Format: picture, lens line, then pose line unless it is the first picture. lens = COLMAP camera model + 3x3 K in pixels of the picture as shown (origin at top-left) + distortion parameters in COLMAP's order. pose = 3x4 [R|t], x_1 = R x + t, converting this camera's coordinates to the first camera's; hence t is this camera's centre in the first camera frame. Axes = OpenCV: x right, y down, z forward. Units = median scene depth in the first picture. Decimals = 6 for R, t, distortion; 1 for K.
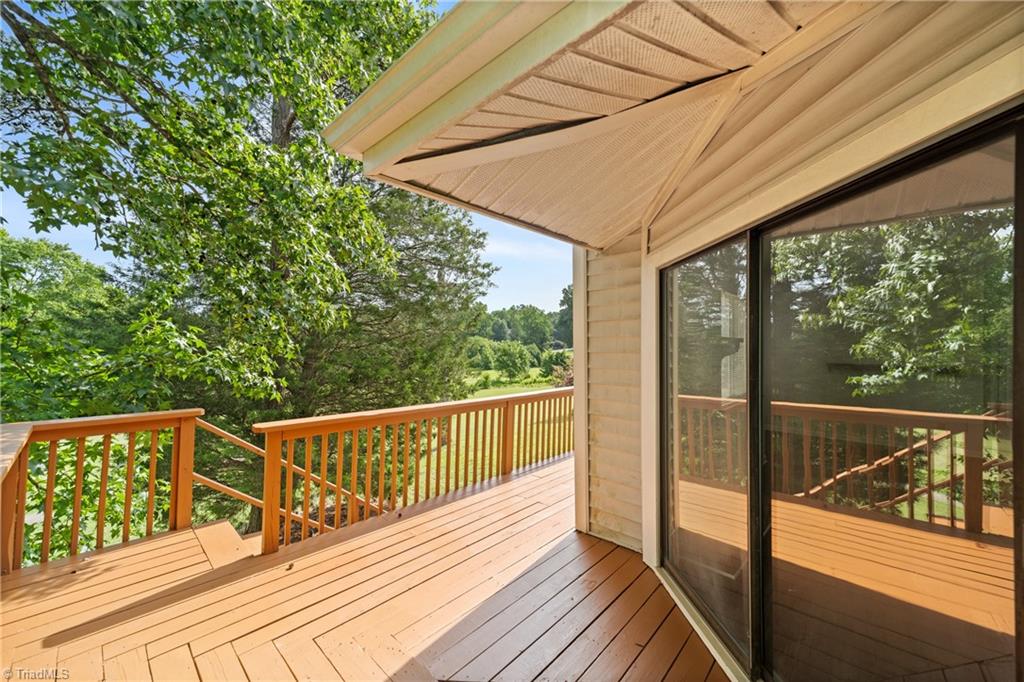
lens RADIAL K [[385.7, 0, 521.1], [0, 385.7, 342.3], [0, 0, 1]] dist [0.016884, 0.000052]
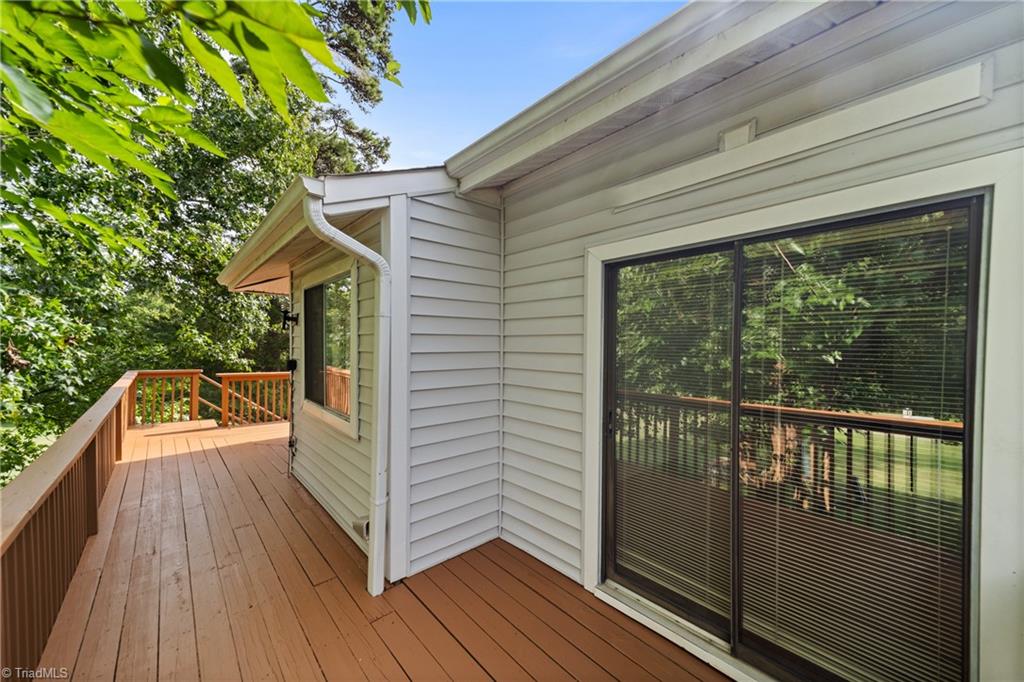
lens RADIAL K [[385.7, 0, 521.1], [0, 385.7, 342.3], [0, 0, 1]] dist [0.016884, 0.000052]
pose [[0.995597, -0.000090, -0.093738, 1.136602], [0.000789, 0.999972, 0.007414, -0.004443], [0.093735, -0.007455, 0.995569, -0.993120]]
